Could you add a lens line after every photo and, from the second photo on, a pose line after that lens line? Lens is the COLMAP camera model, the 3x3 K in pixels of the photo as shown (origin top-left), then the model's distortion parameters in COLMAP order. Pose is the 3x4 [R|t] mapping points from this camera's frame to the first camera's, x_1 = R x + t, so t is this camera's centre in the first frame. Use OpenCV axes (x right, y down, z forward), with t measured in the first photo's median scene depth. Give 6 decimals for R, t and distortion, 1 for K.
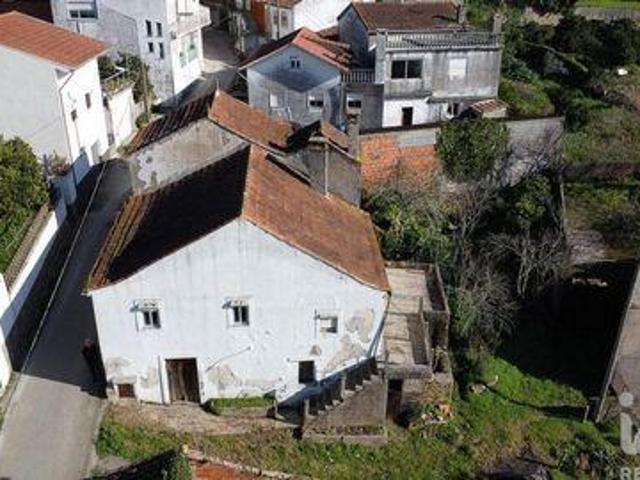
lens RADIAL K [[607.5, 0, 320.0], [0, 607.5, 240.0], [0, 0, 1]] dist [-0.023053, -0.023544]
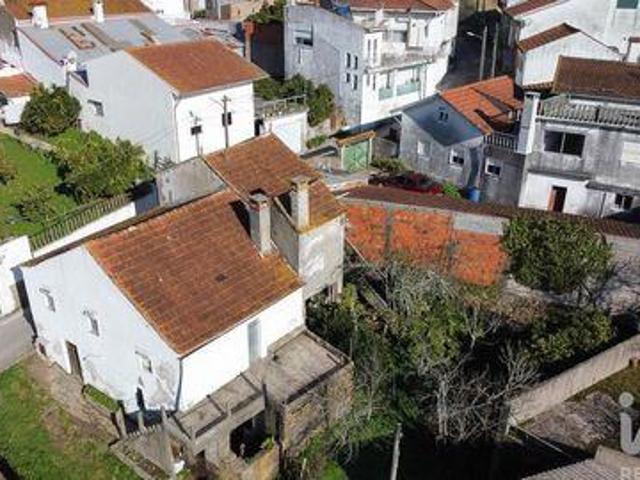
lens RADIAL K [[607.5, 0, 320.0], [0, 607.5, 240.0], [0, 0, 1]] dist [-0.023053, -0.023544]
pose [[0.766887, 0.278595, -0.578160, 0.406547], [-0.285854, 0.954848, 0.080943, -0.123634], [0.574605, 0.103195, 0.811899, 0.135070]]
